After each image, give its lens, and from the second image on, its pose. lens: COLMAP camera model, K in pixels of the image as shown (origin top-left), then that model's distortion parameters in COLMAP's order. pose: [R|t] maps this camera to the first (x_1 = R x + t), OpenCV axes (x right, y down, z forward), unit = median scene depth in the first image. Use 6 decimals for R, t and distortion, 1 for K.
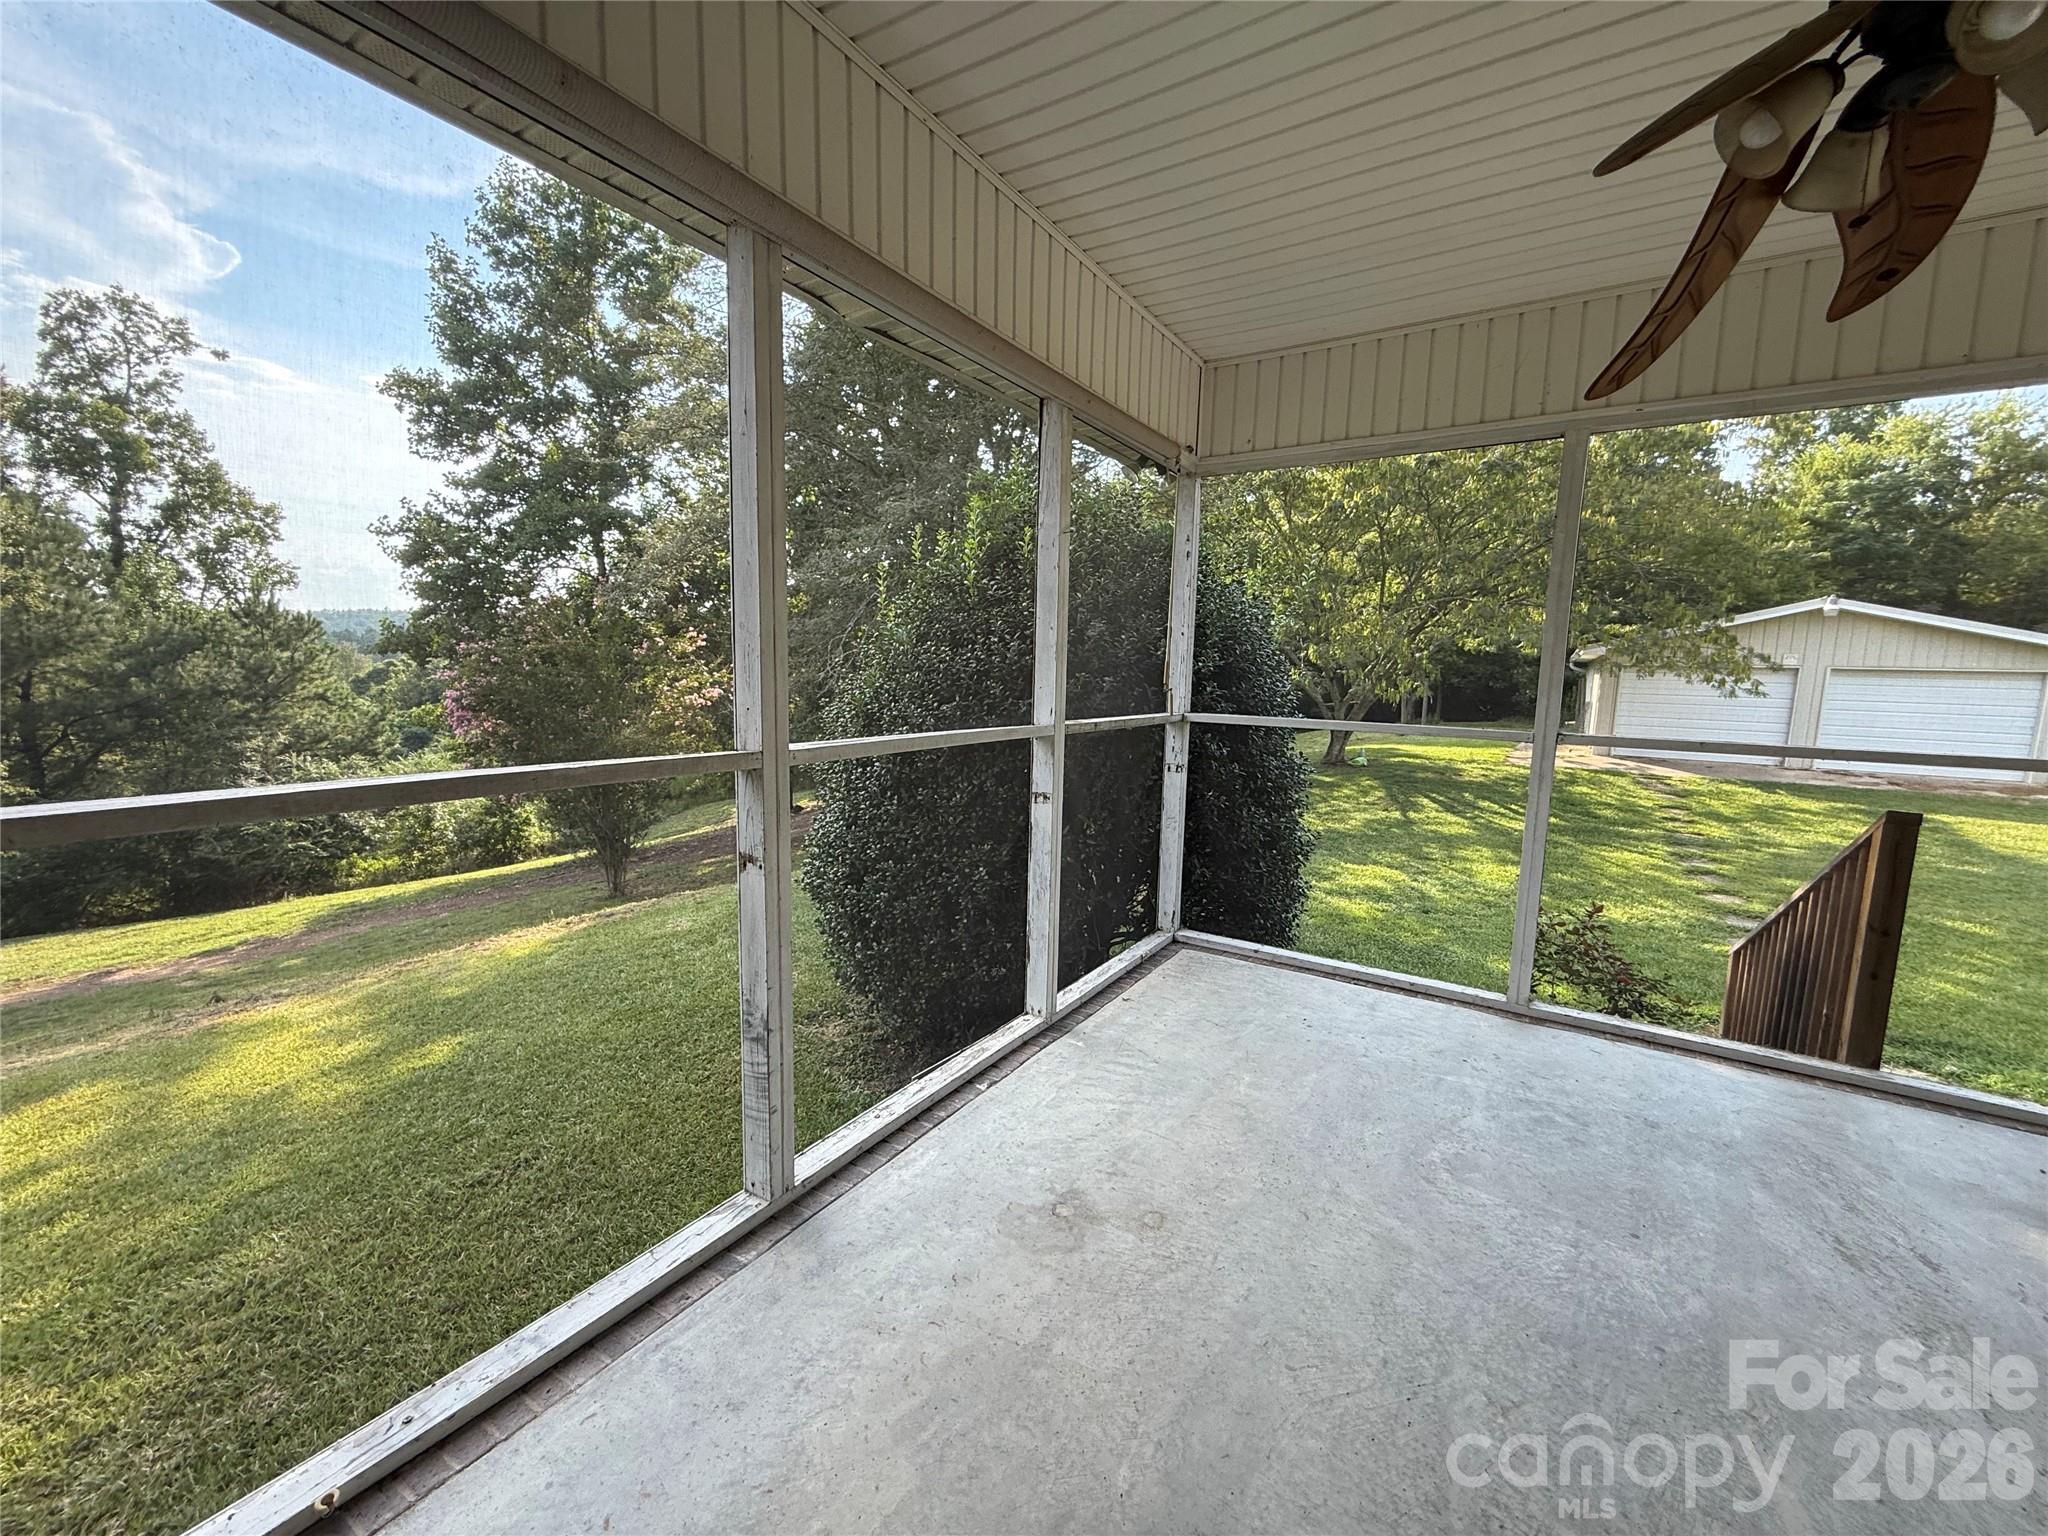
lens RADIAL K [[814.7, 0, 1022.6], [0, 814.7, 765.8], [0, 0, 1]] dist [0.000651, -0.000506]
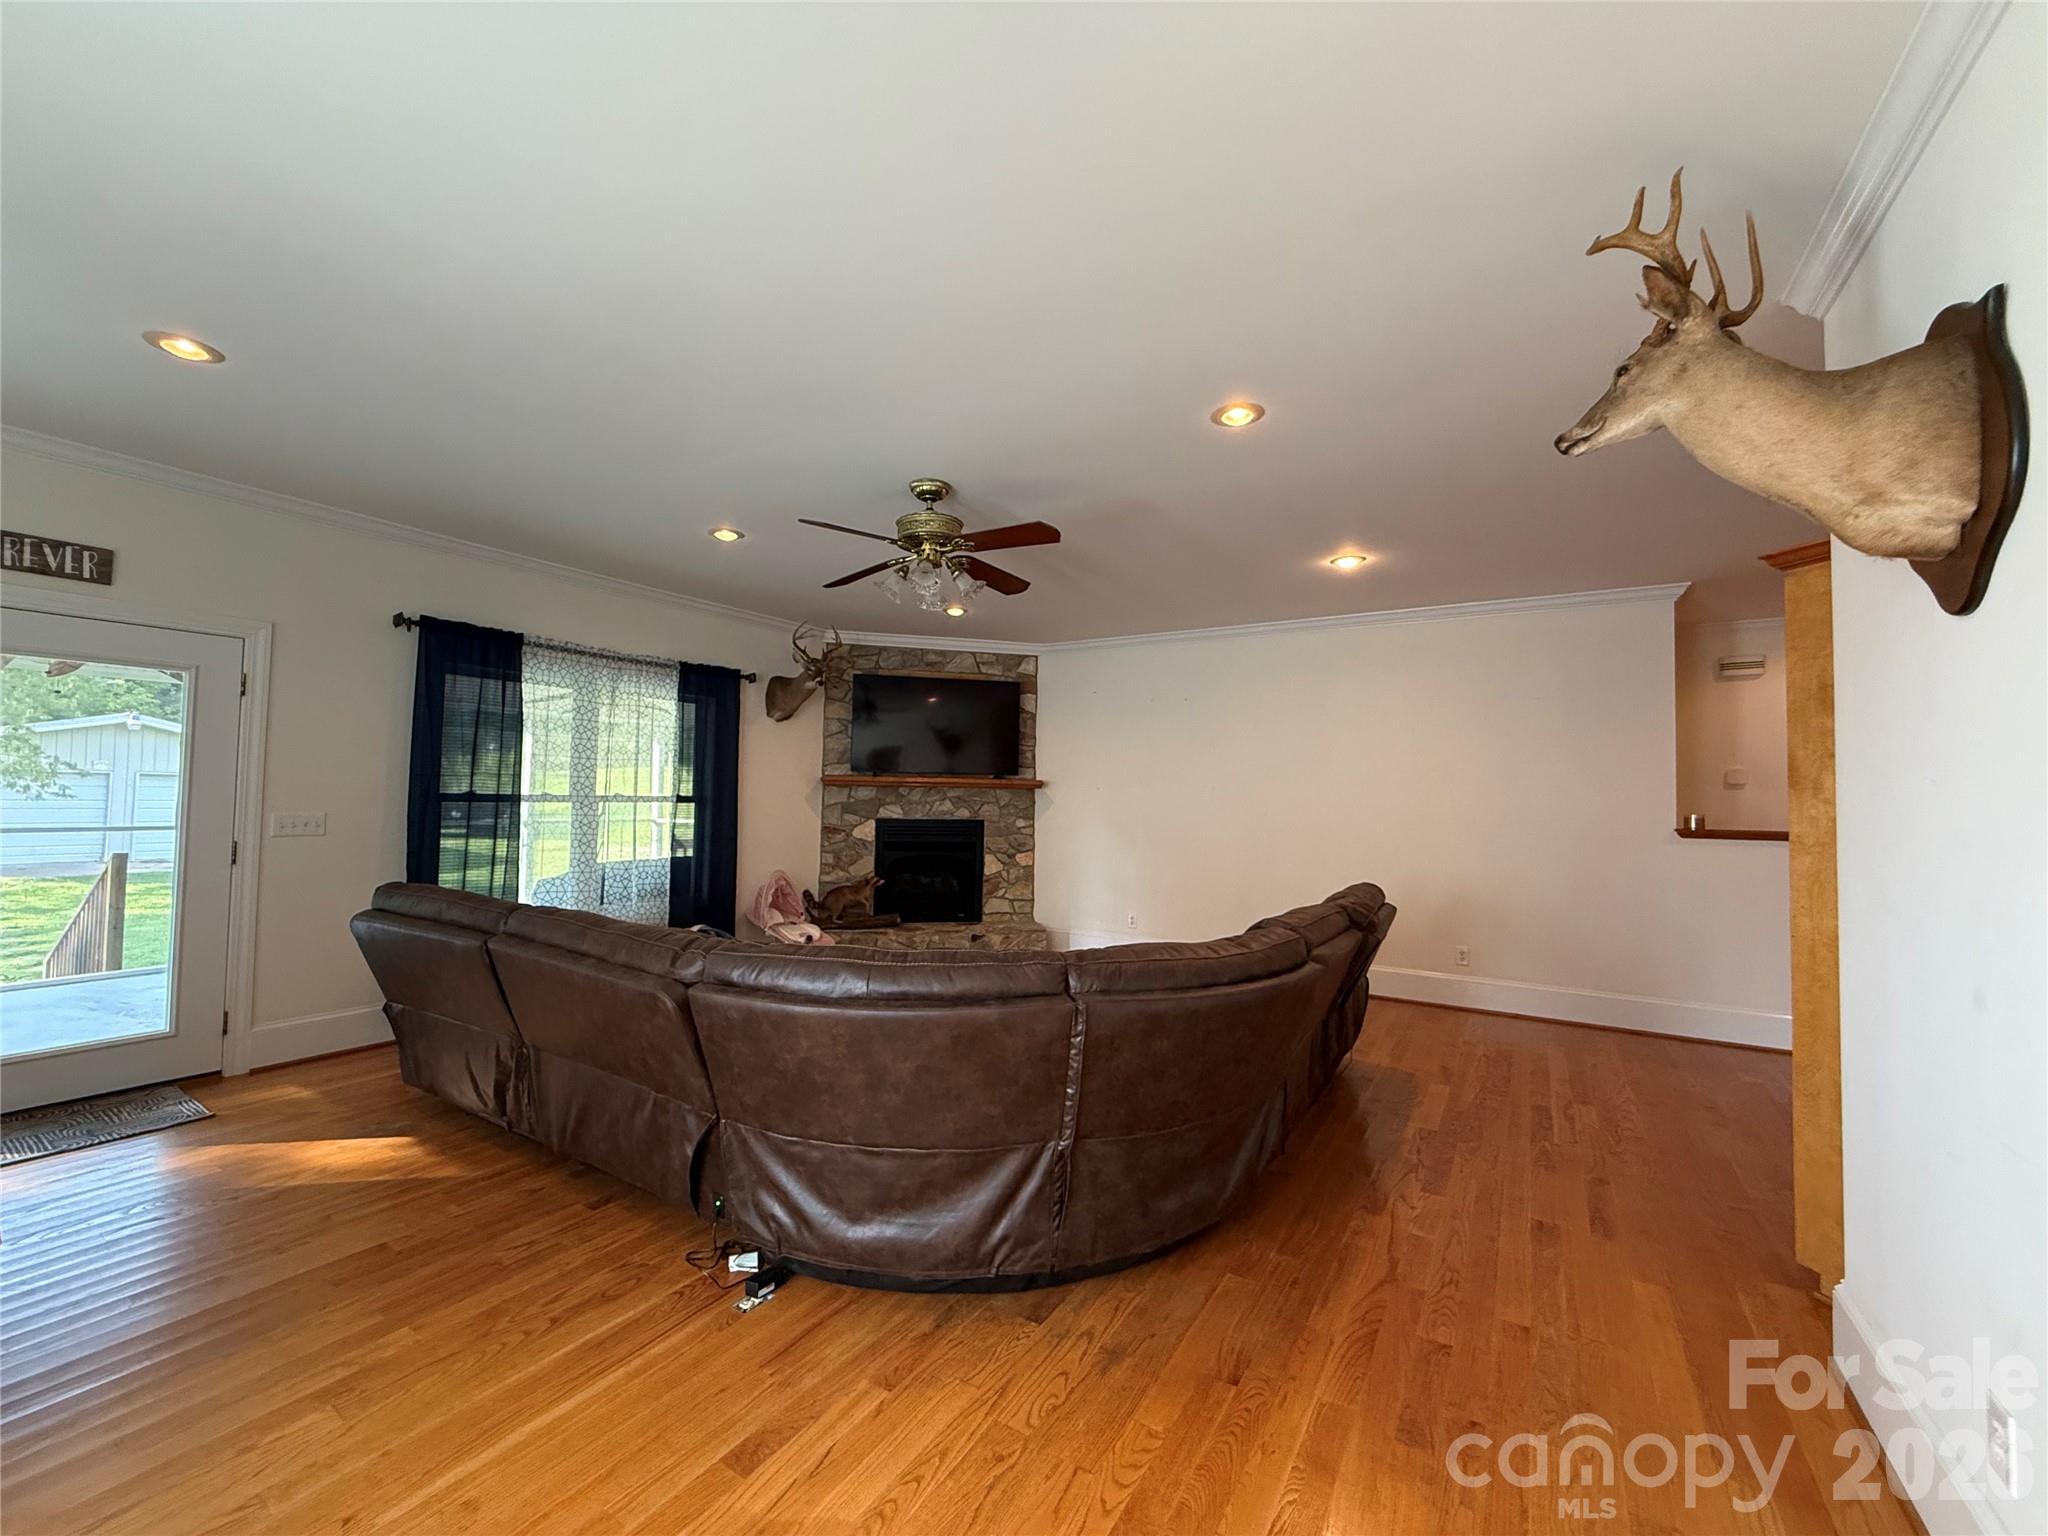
lens RADIAL K [[814.7, 0, 1019.9], [0, 814.7, 766.3], [0, 0, 1]] dist [0.000651, -0.000506]
pose [[-0.015461, 0.013288, 0.999792, -0.767652], [0.105005, 0.994404, -0.011593, 0.067383], [-0.994352, 0.104804, -0.016770, -0.926396]]
